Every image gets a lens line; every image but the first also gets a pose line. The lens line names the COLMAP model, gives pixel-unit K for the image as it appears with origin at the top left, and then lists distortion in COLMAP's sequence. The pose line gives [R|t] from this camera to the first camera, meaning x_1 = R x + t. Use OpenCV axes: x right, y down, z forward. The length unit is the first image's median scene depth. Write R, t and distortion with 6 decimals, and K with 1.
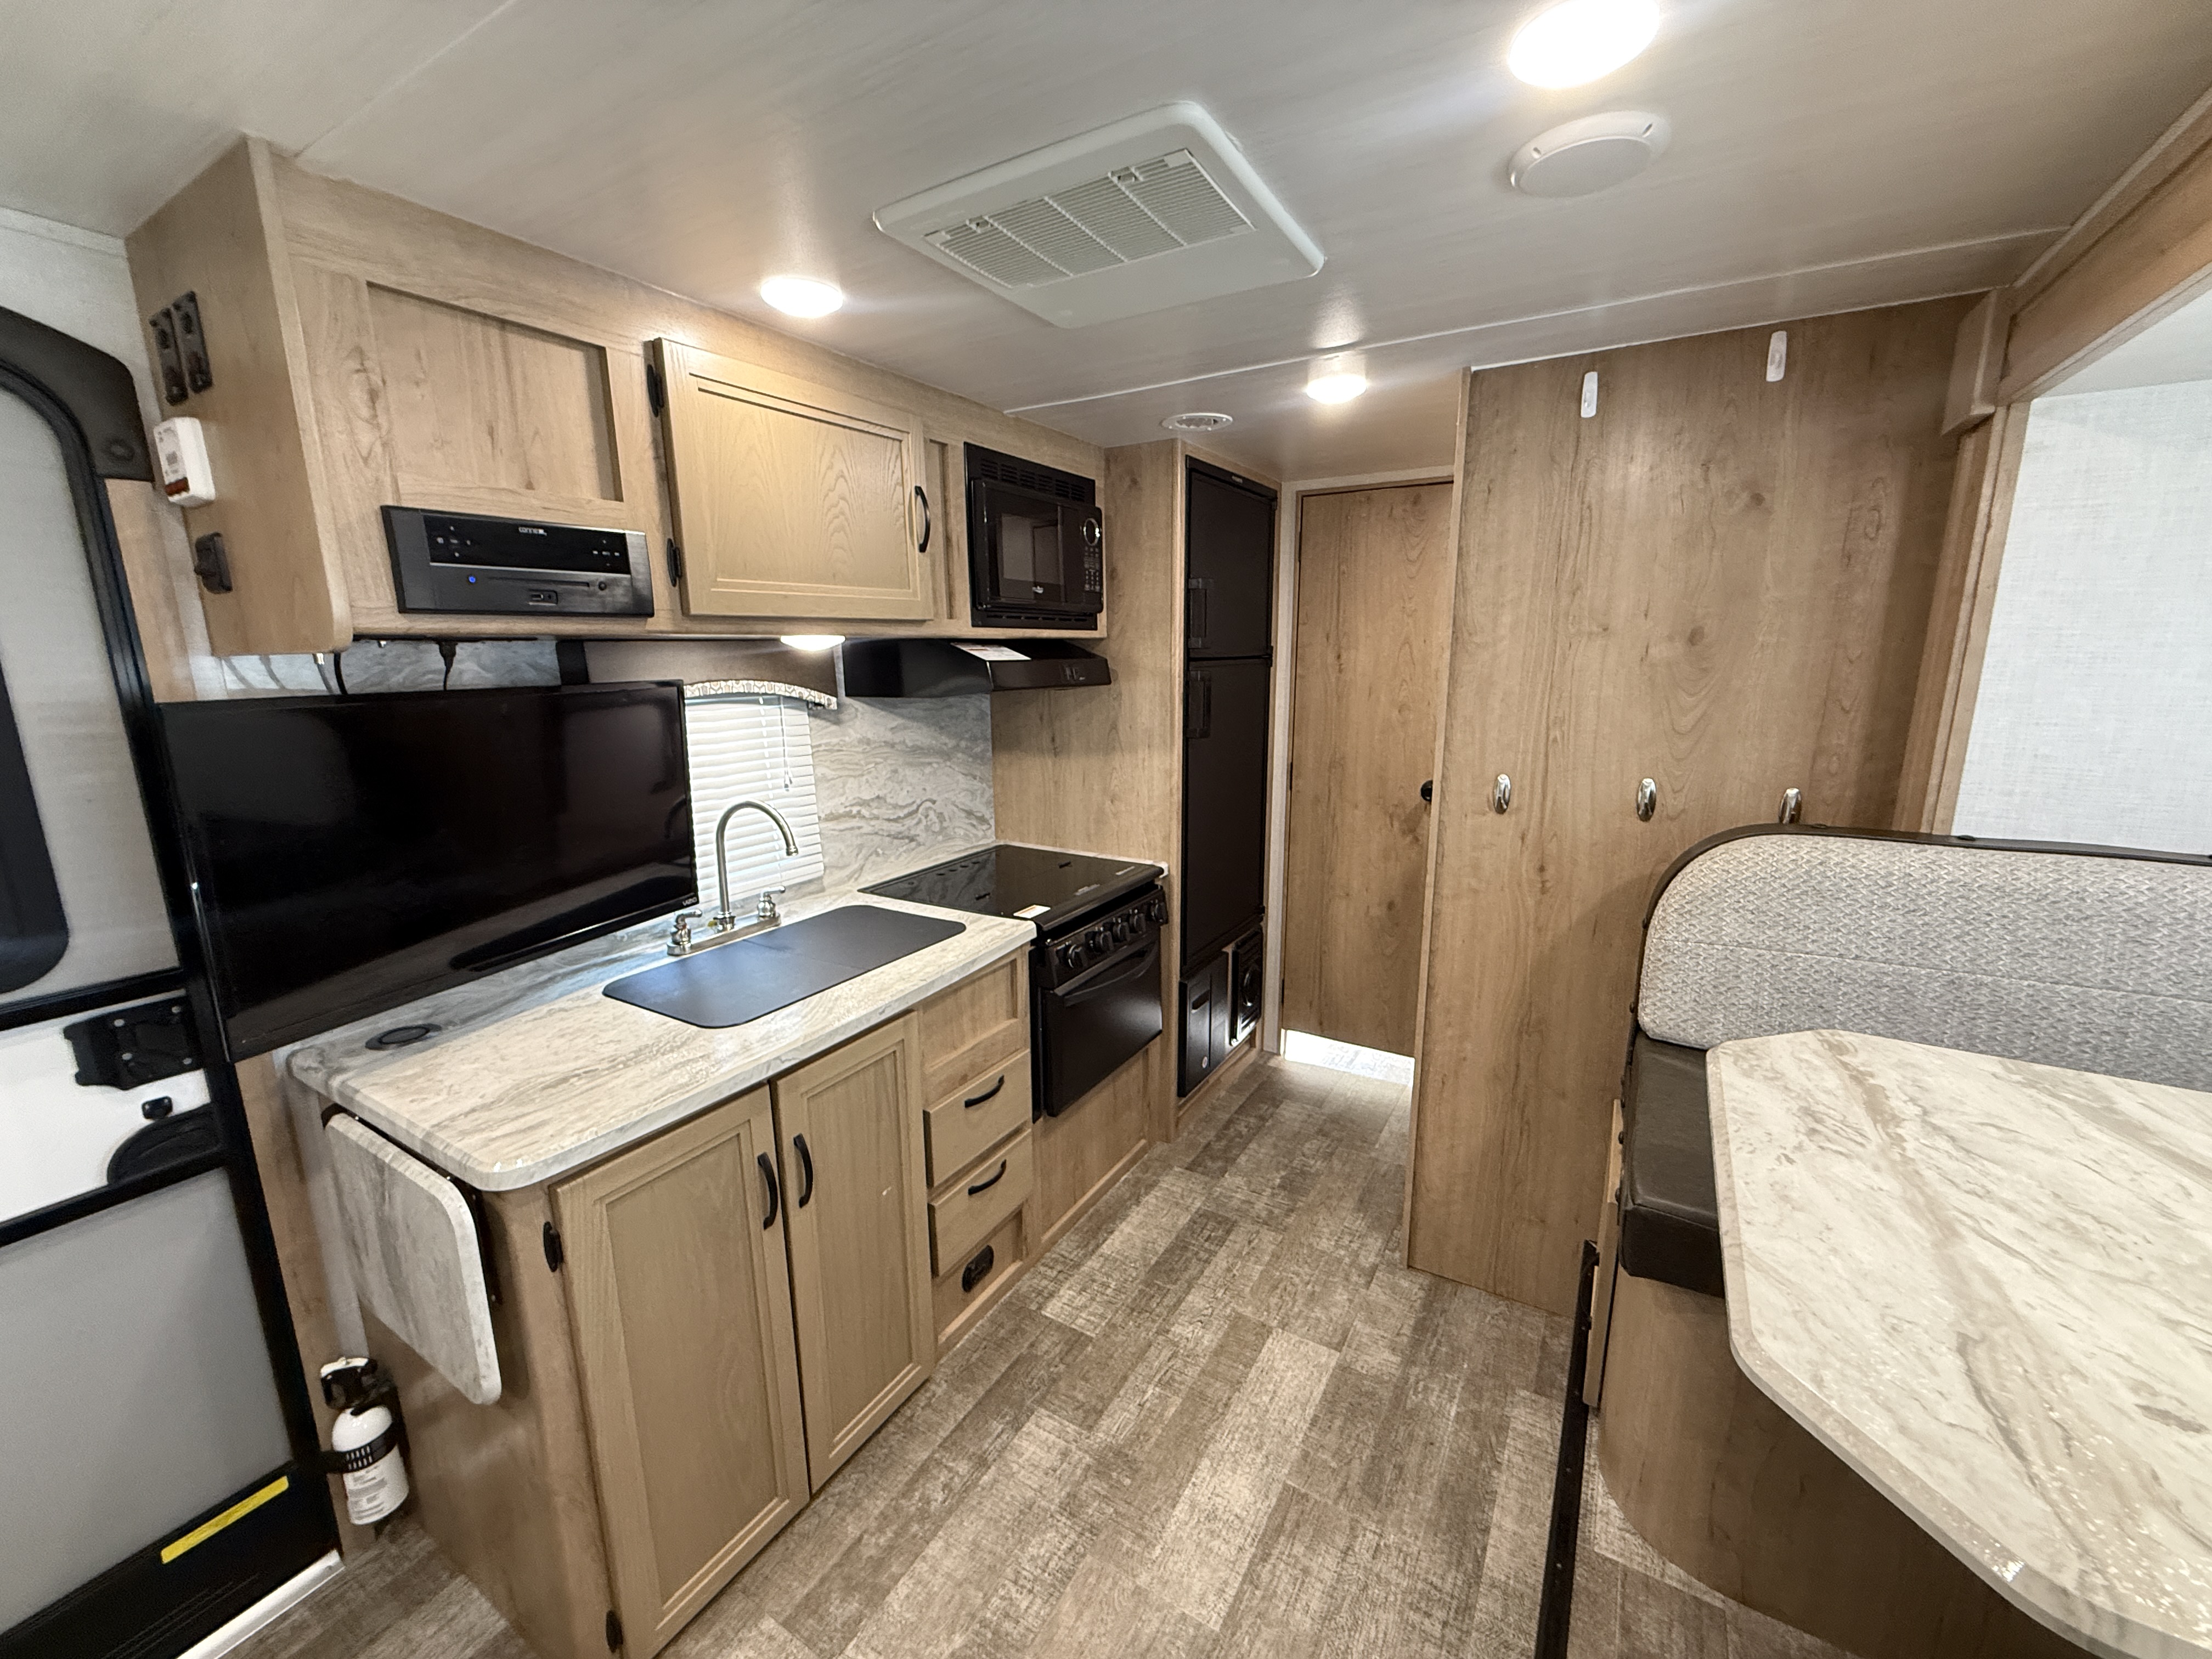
lens RADIAL K [[891.6, 0, 1095.4], [0, 891.6, 831.2], [0, 0, 1]] dist [0.000977, -0.000013]
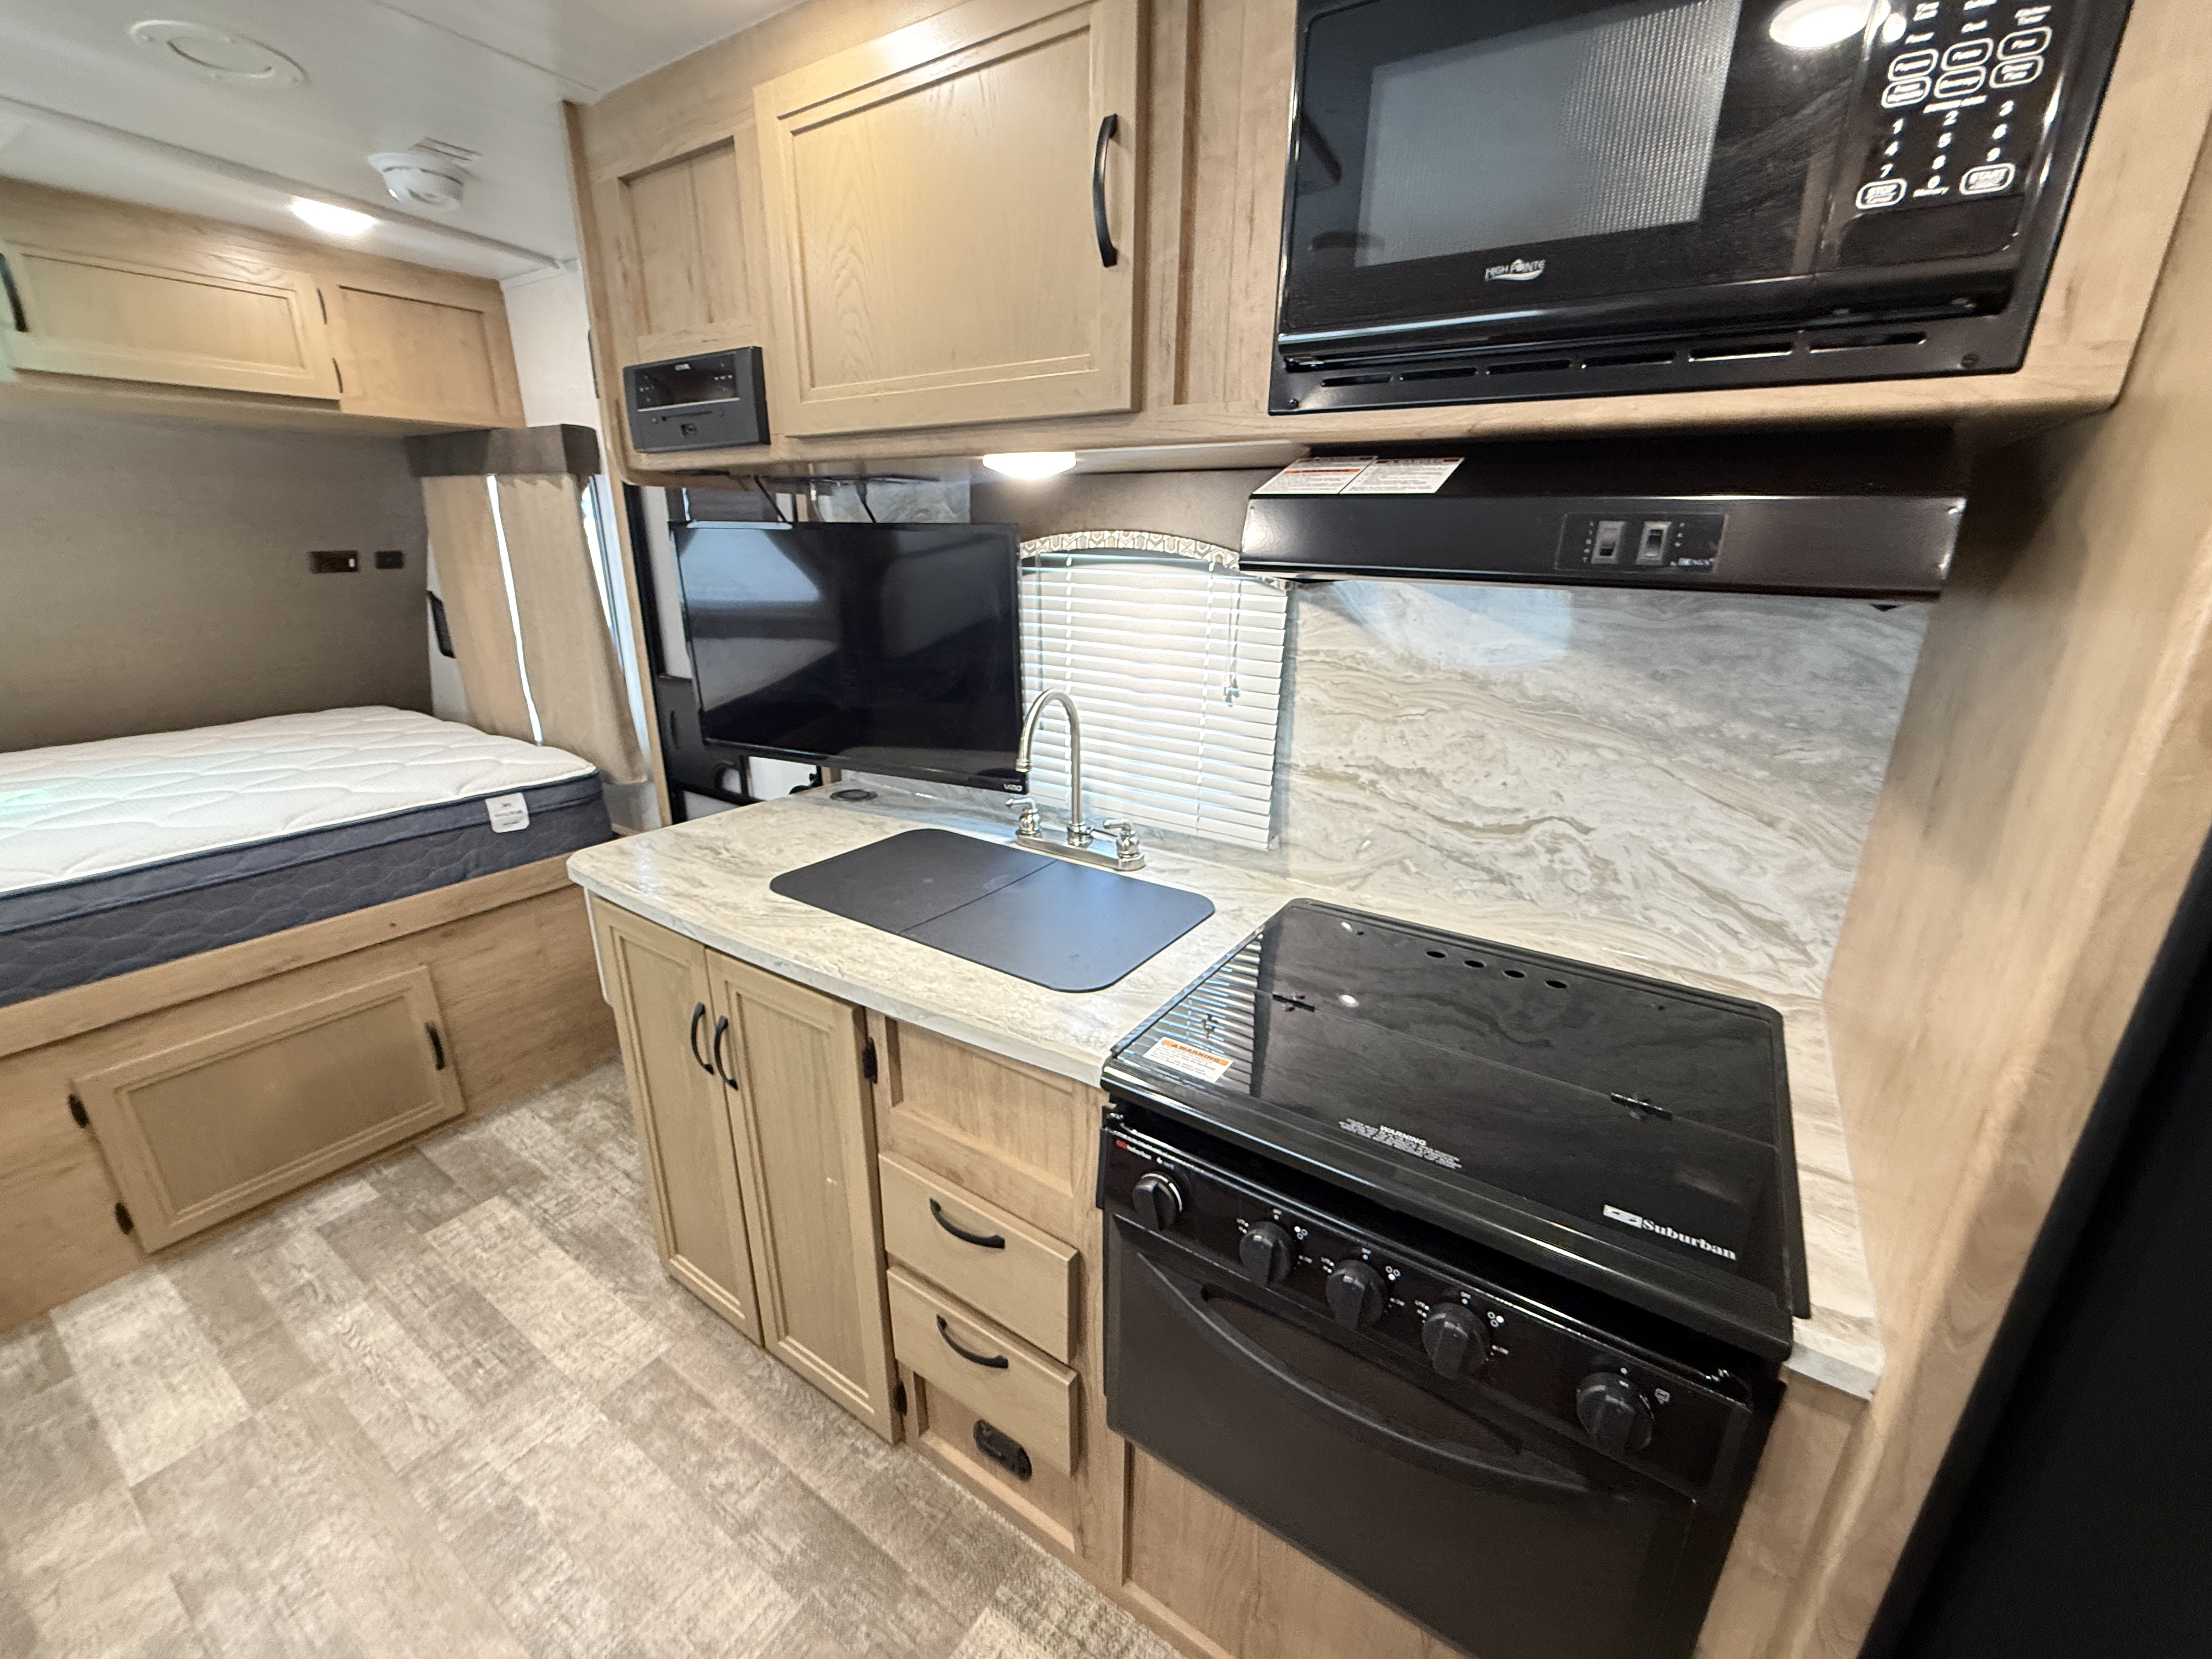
lens RADIAL K [[894.3, 0, 1105.2], [0, 894.3, 831.8], [0, 0, 1]] dist [-0.000459, -0.000471]
pose [[-0.038175, 0.326300, -0.944495, 0.392398], [-0.213825, 0.920624, 0.326696, -0.190964], [0.976126, 0.214428, 0.034626, 1.087141]]
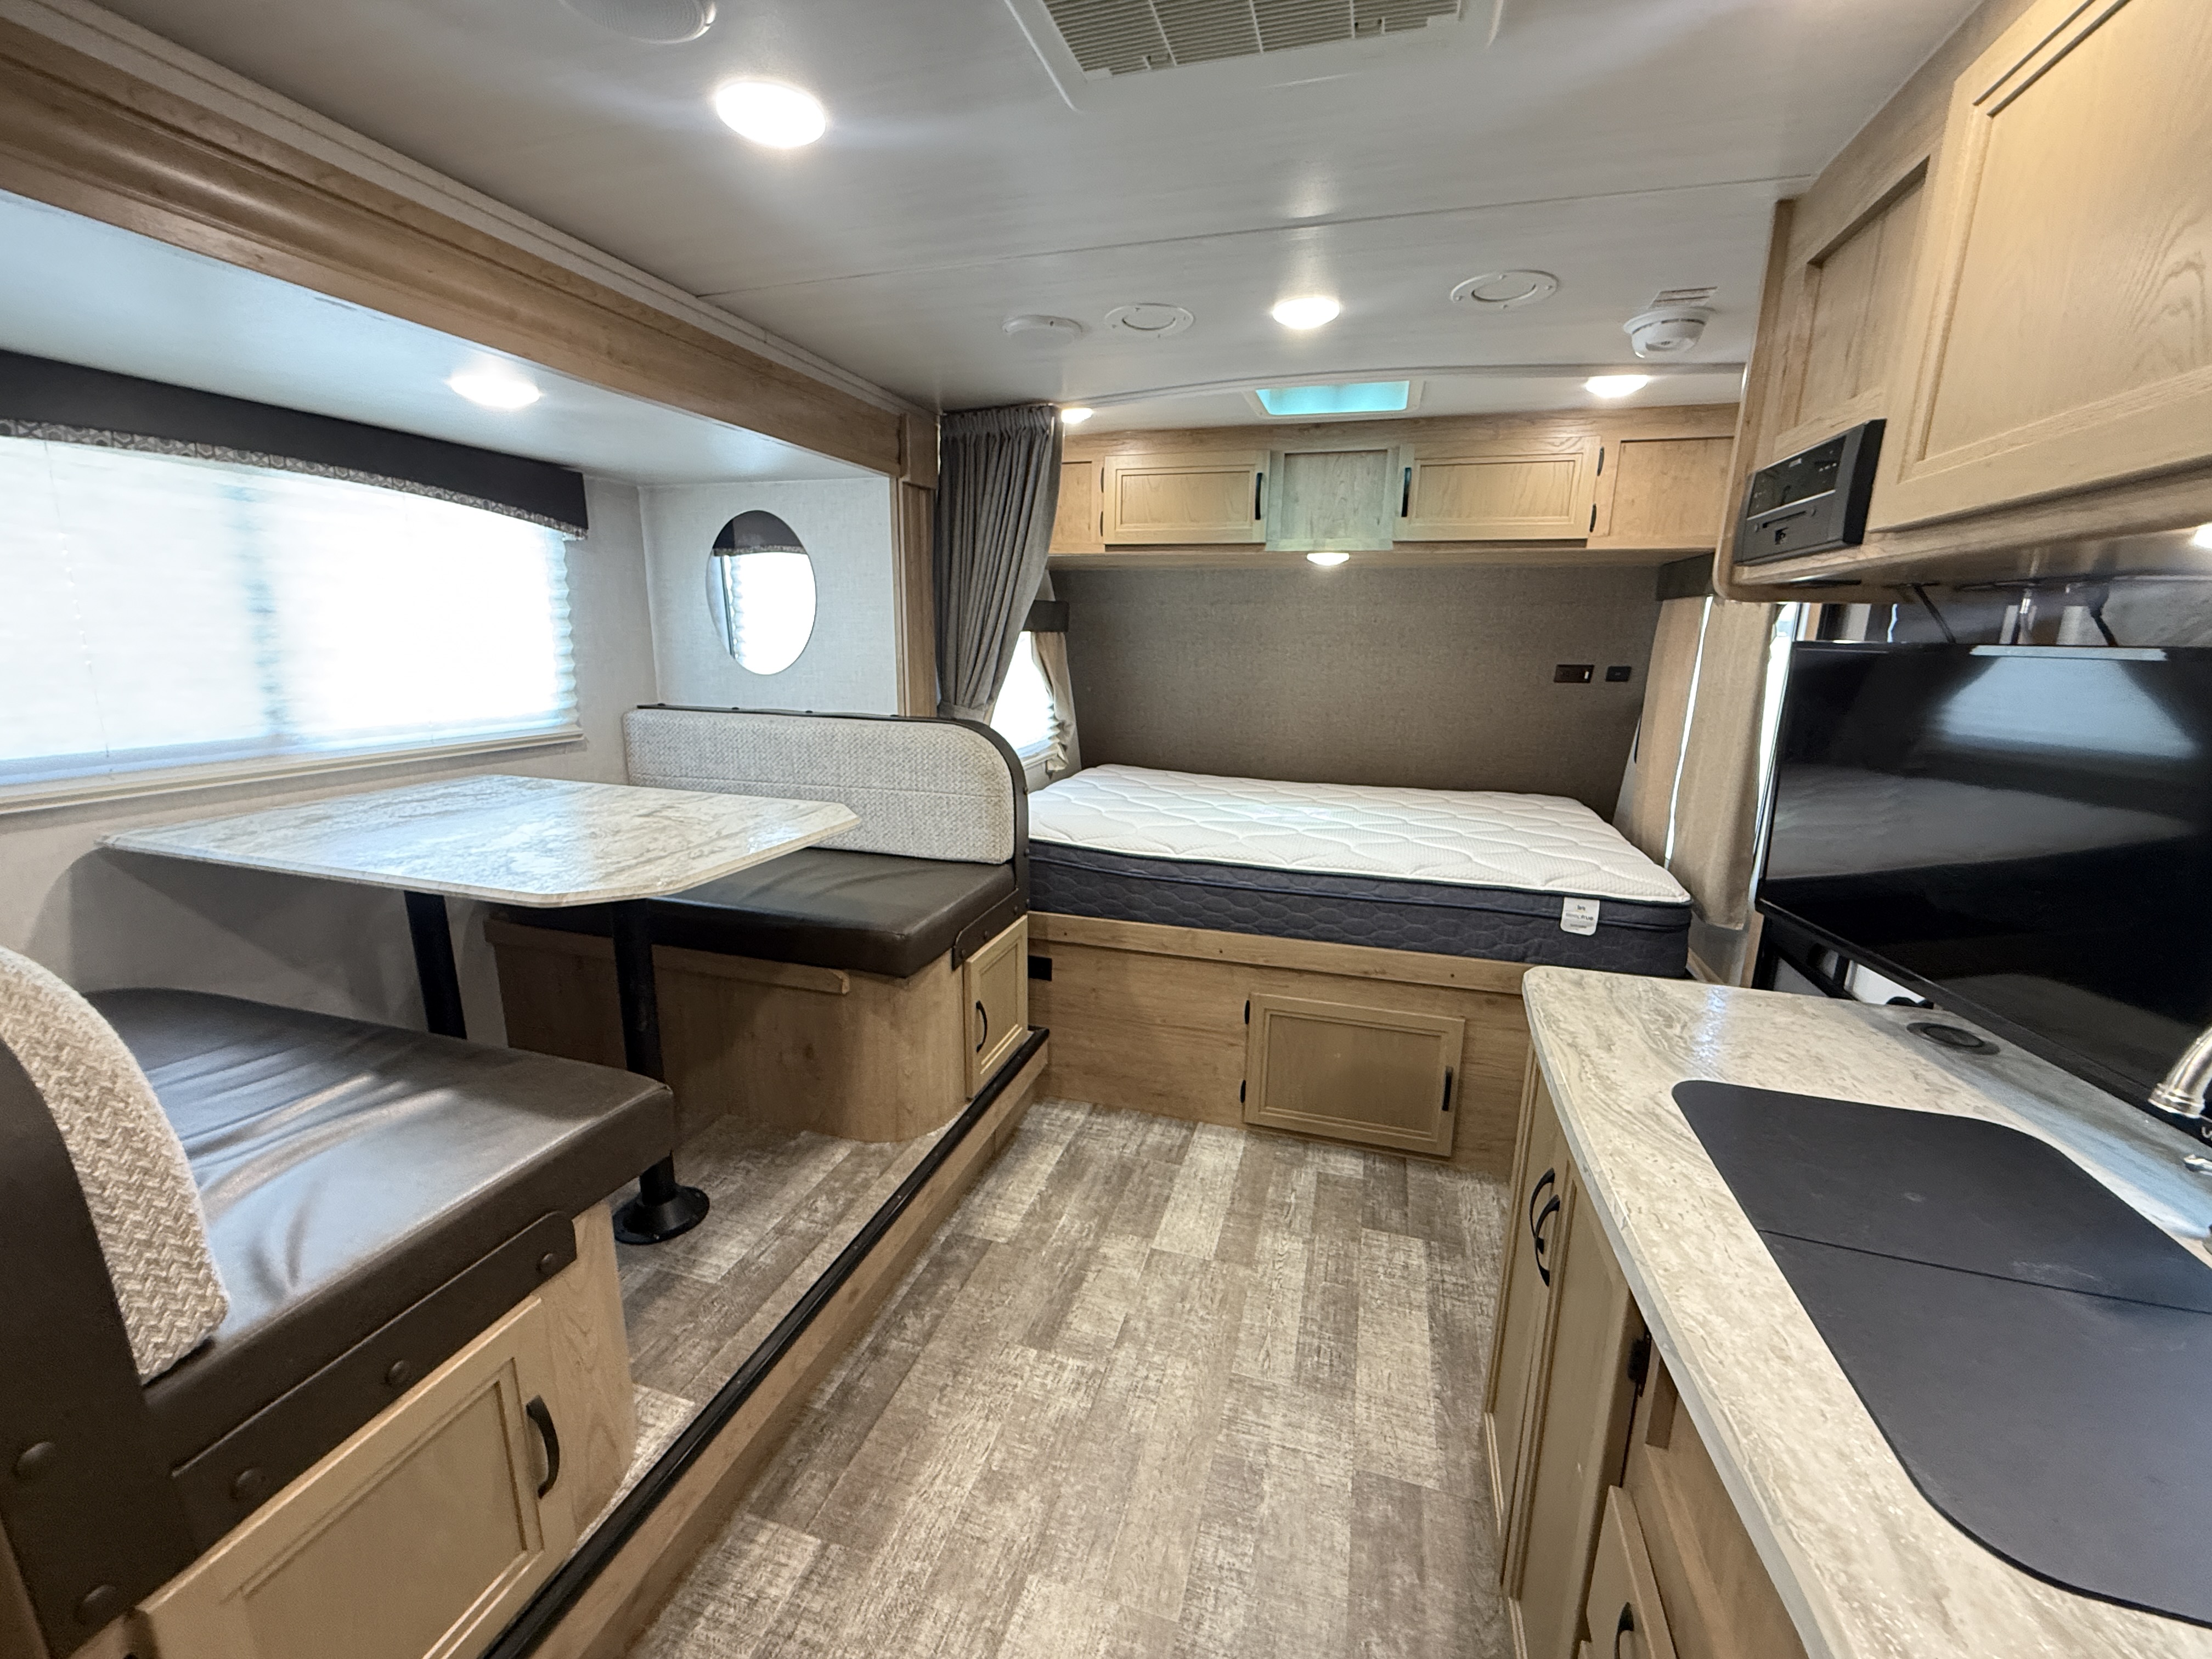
lens RADIAL K [[894.3, 0, 1105.2], [0, 894.3, 831.8], [0, 0, 1]] dist [-0.000459, -0.000471]
pose [[-0.967329, 0.050869, -0.248369, 0.204113], [-0.056862, 0.911174, 0.408078, -0.221514], [0.247066, 0.408868, -0.878513, 1.216889]]
